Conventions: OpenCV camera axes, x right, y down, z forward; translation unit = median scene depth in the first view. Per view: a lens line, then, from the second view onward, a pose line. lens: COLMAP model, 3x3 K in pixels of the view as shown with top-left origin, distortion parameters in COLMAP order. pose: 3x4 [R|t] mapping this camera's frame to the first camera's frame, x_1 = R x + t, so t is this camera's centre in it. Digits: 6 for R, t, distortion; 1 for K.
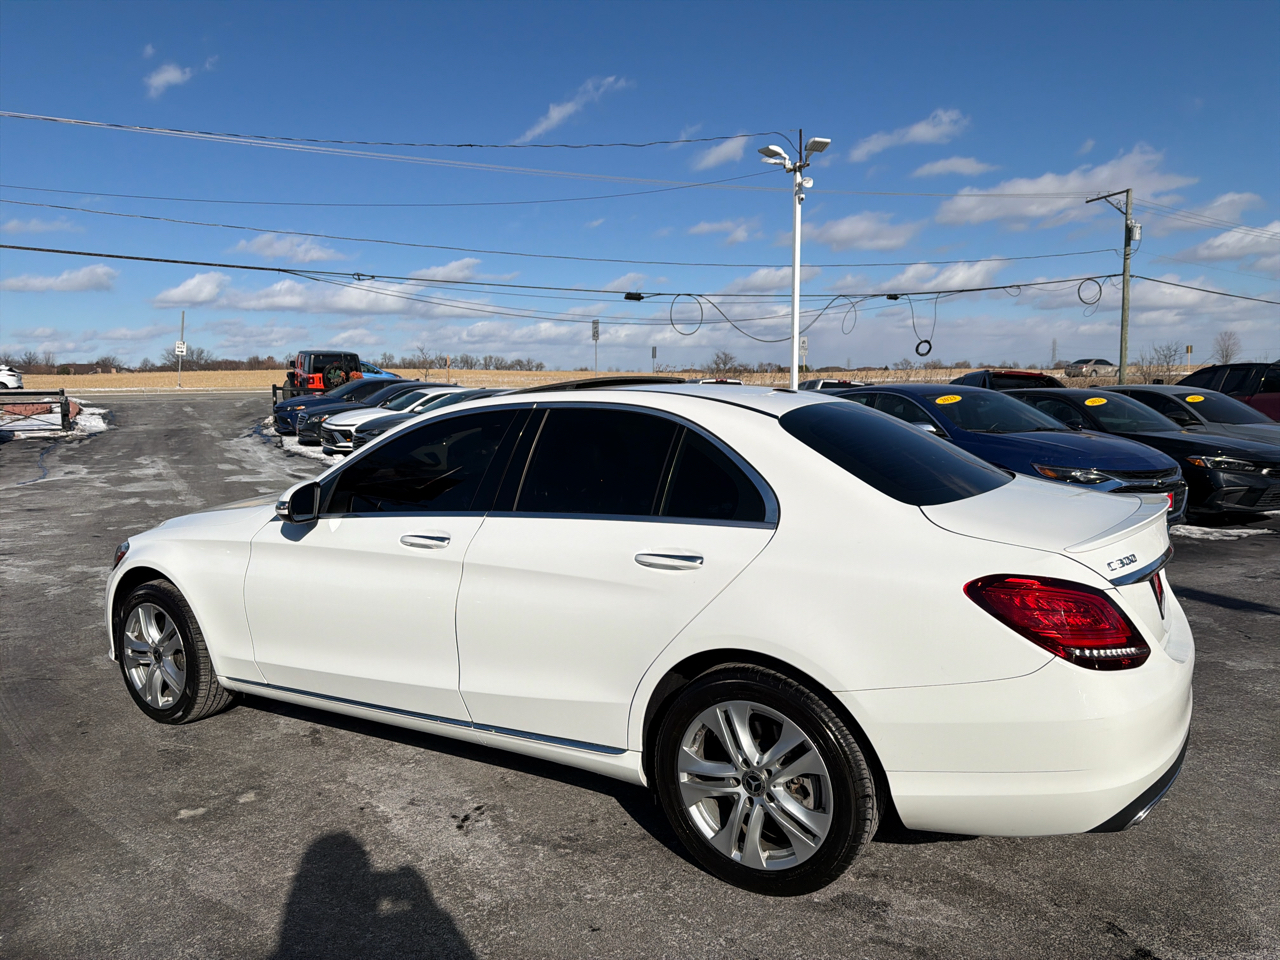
lens RADIAL K [[901.9, 0, 639.9], [0, 901.9, 477.9], [0, 0, 1]] dist [0.026922, -0.036014]
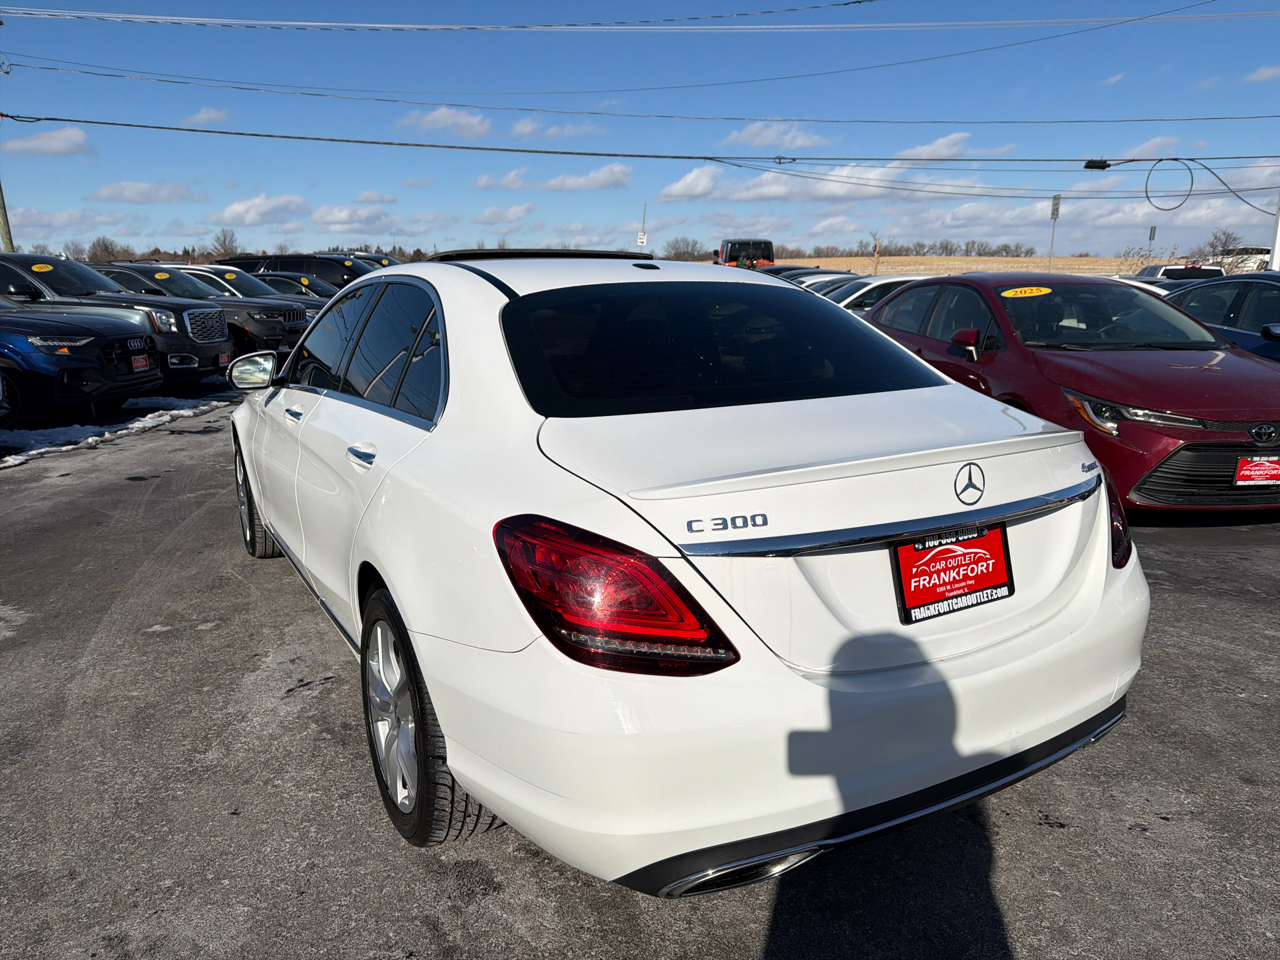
lens RADIAL K [[901.9, 0, 640.7], [0, 901.9, 481.8], [0, 0, 1]] dist [0.026922, -0.036014]
pose [[0.871675, 0.115777, -0.476212, 0.092895], [-0.056126, 0.988885, 0.137682, -0.002947], [0.486859, -0.093286, 0.868485, 0.046535]]
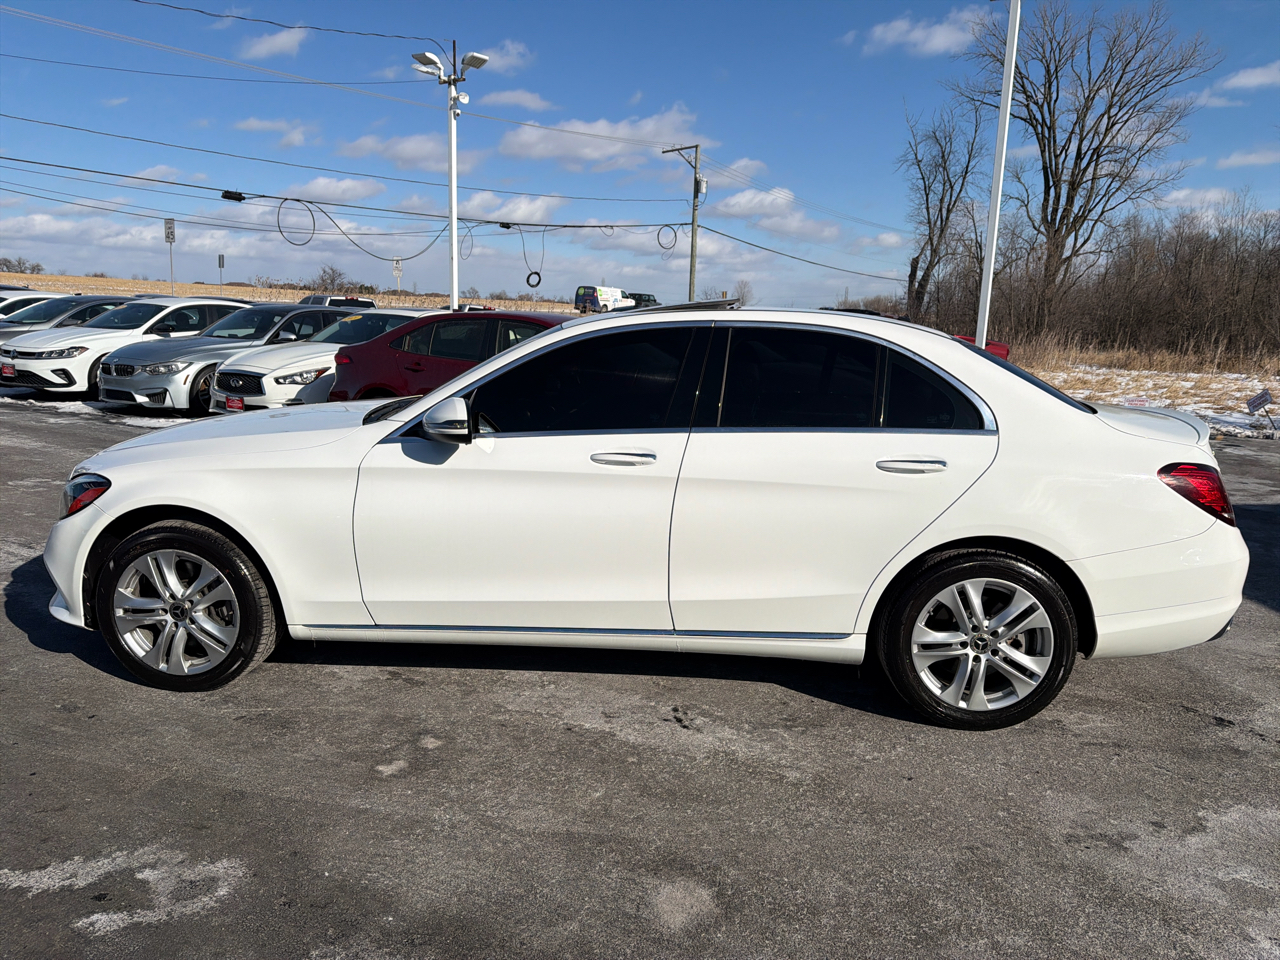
lens RADIAL K [[901.9, 0, 639.2], [0, 901.9, 483.9], [0, 0, 1]] dist [0.026922, -0.036014]
pose [[0.889739, -0.041003, 0.454625, -0.105656], [0.001347, 0.996189, 0.087212, 0.001960], [-0.456468, -0.076984, 0.886403, 0.018299]]
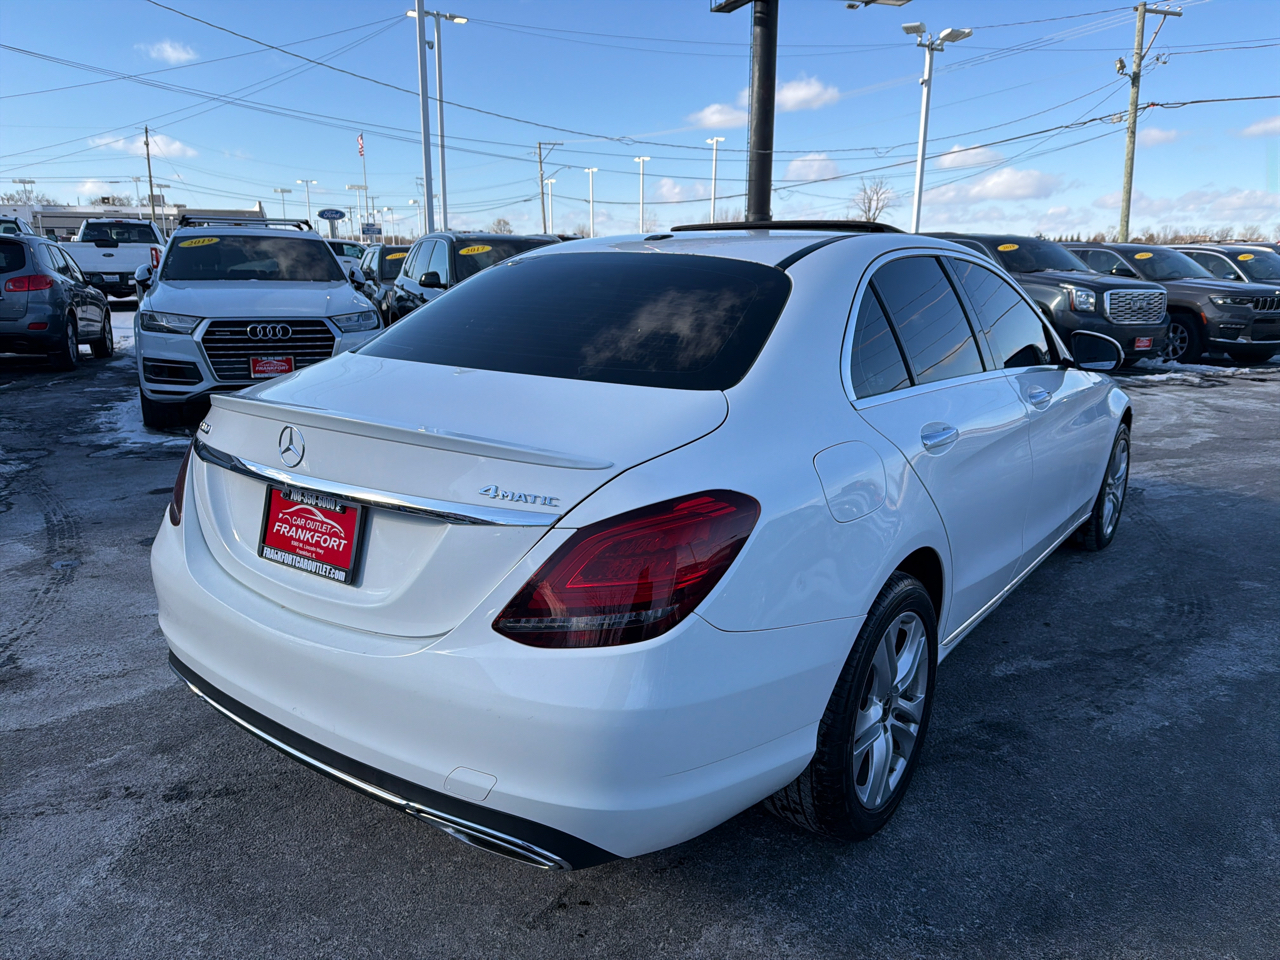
lens RADIAL K [[901.9, 0, 648.3], [0, 901.9, 474.7], [0, 0, 1]] dist [0.026922, -0.036014]
pose [[-0.090625, 0.243651, -0.965620, 0.161233], [-0.109237, 0.961327, 0.252819, -0.016009], [0.989876, 0.128393, -0.060504, 0.175458]]
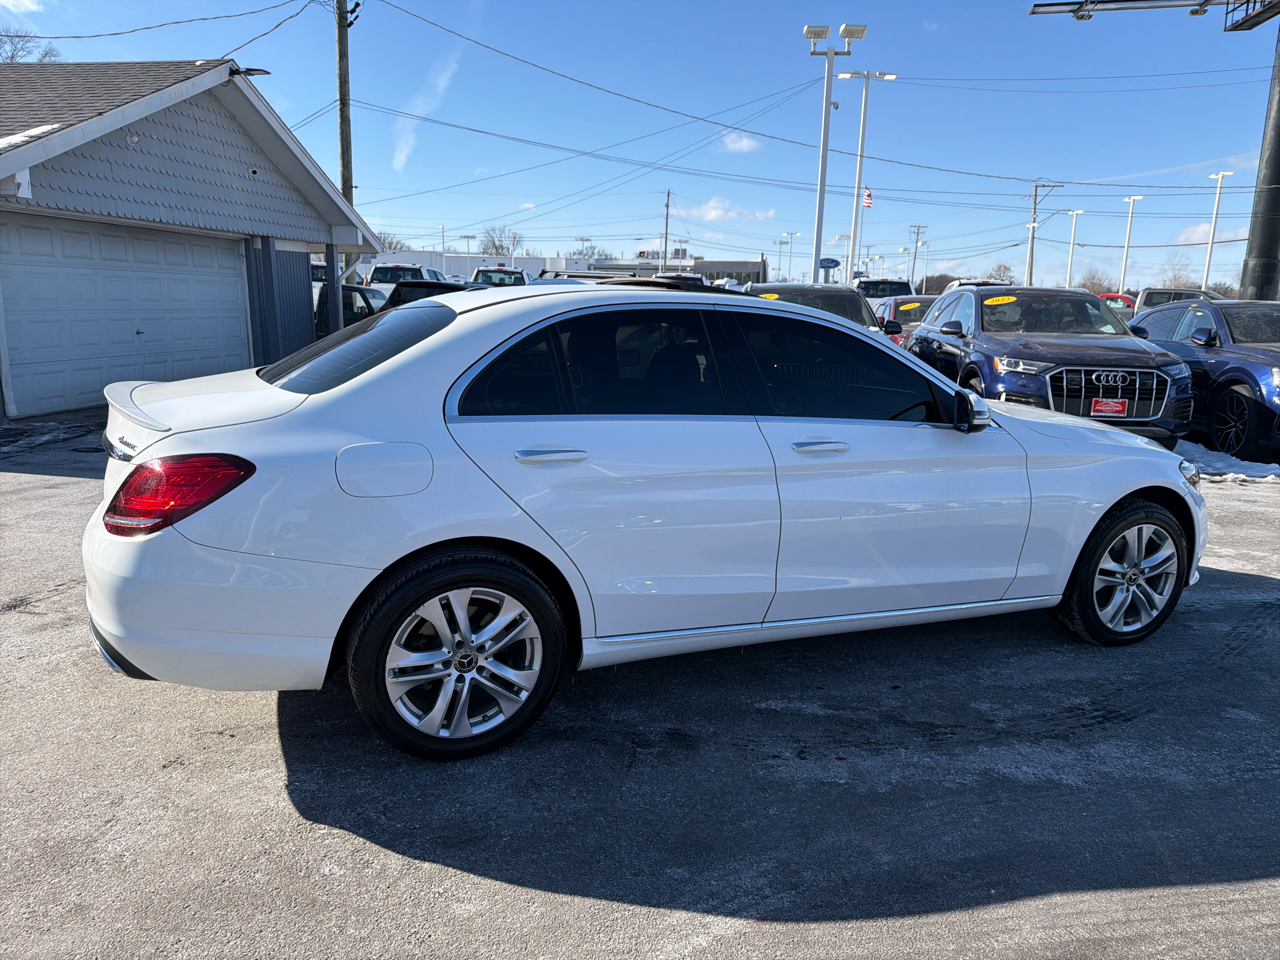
lens RADIAL K [[901.9, 0, 633.9], [0, 901.9, 476.1], [0, 0, 1]] dist [0.026922, -0.036014]
pose [[-0.591816, 0.156408, -0.790753, 0.148711], [-0.097395, 0.959932, 0.262763, -0.029997], [0.800167, 0.232523, -0.552870, 0.290454]]
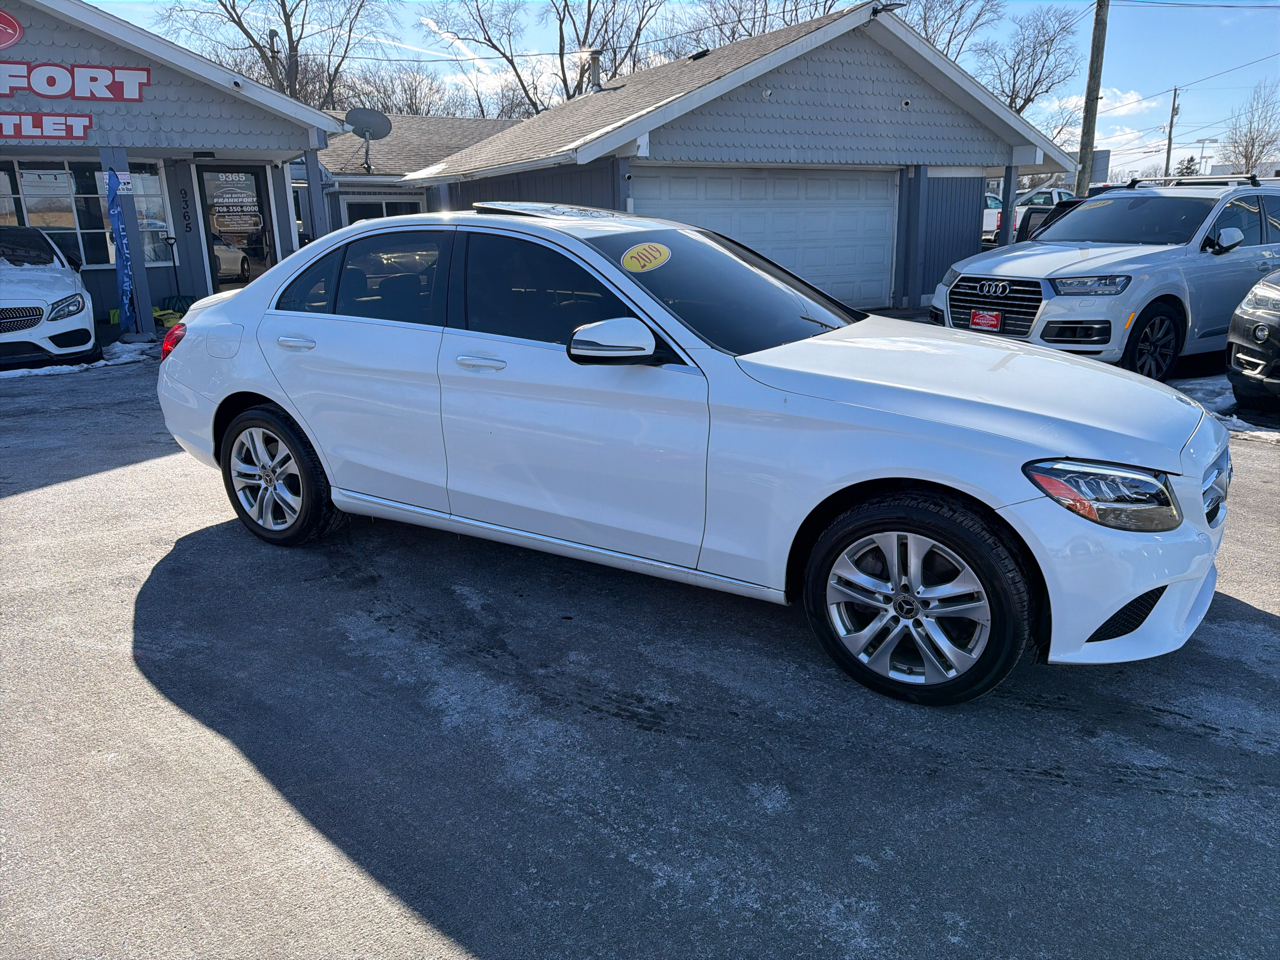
lens RADIAL K [[901.9, 0, 640.6], [0, 901.9, 468.3], [0, 0, 1]] dist [0.026922, -0.036014]
pose [[-0.999506, 0.031414, 0.000128, -0.022958], [0.029348, 0.932288, 0.360525, -0.037411], [0.011206, 0.360351, -0.932750, 0.390118]]
